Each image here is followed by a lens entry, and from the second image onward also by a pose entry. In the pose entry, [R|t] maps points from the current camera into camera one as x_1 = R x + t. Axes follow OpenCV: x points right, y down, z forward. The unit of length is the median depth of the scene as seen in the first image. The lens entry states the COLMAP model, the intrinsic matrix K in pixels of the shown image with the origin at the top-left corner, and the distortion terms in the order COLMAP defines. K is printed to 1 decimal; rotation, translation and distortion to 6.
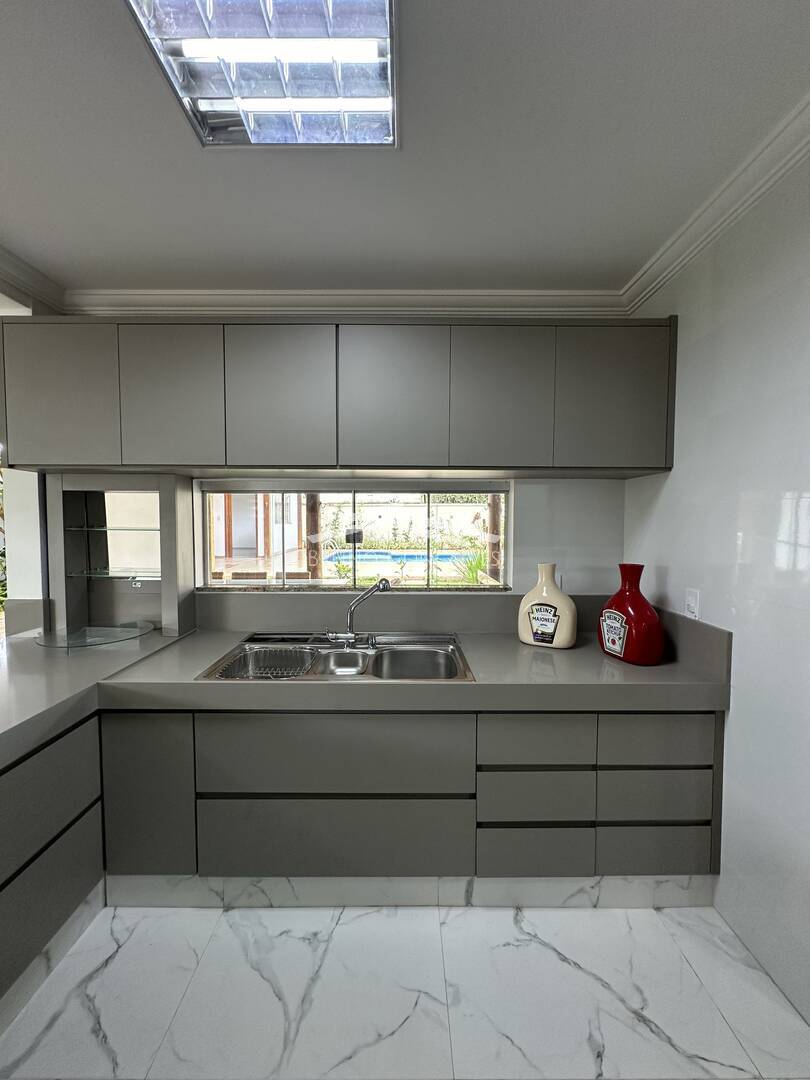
lens RADIAL K [[429.9, 0, 405.9], [0, 429.9, 542.6], [0, 0, 1]] dist [-0.002842, 0.000981]
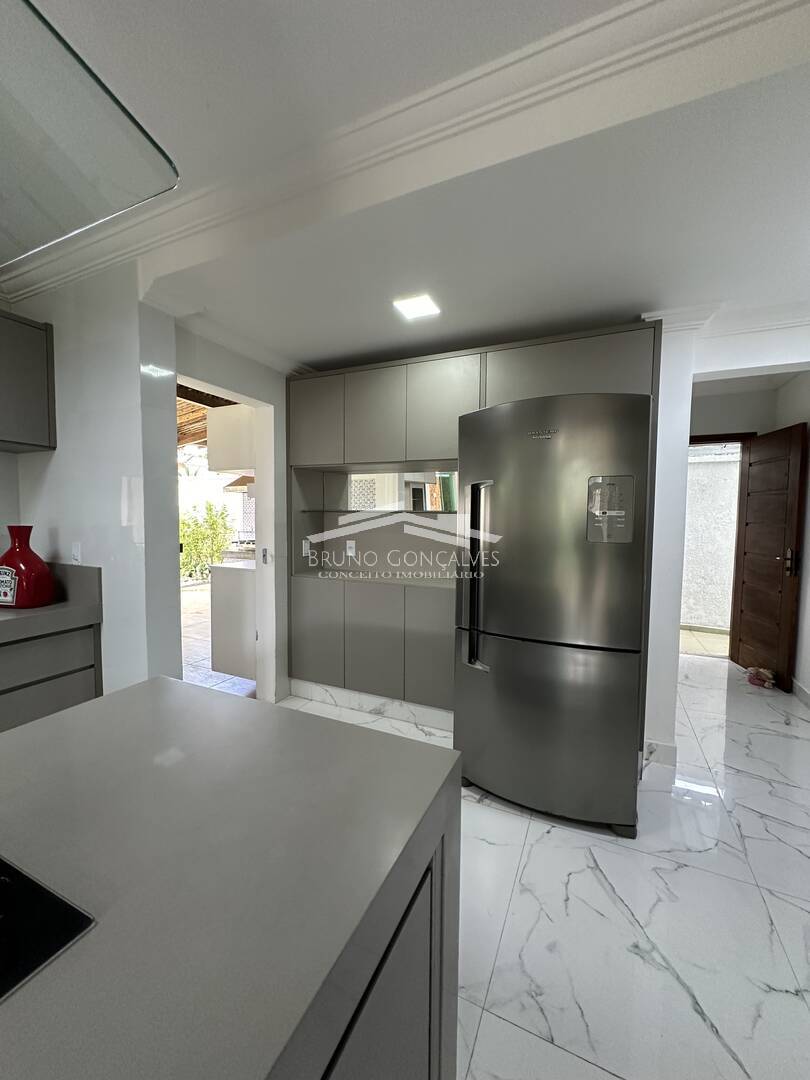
lens RADIAL K [[429.9, 0, 403.5], [0, 429.9, 540.5], [0, 0, 1]] dist [-0.002842, 0.000981]
pose [[0.409056, -0.047905, 0.911251, -0.115045], [0.027060, 0.998819, 0.040362, 0.072480], [-0.912108, 0.008148, 0.409869, -0.433216]]
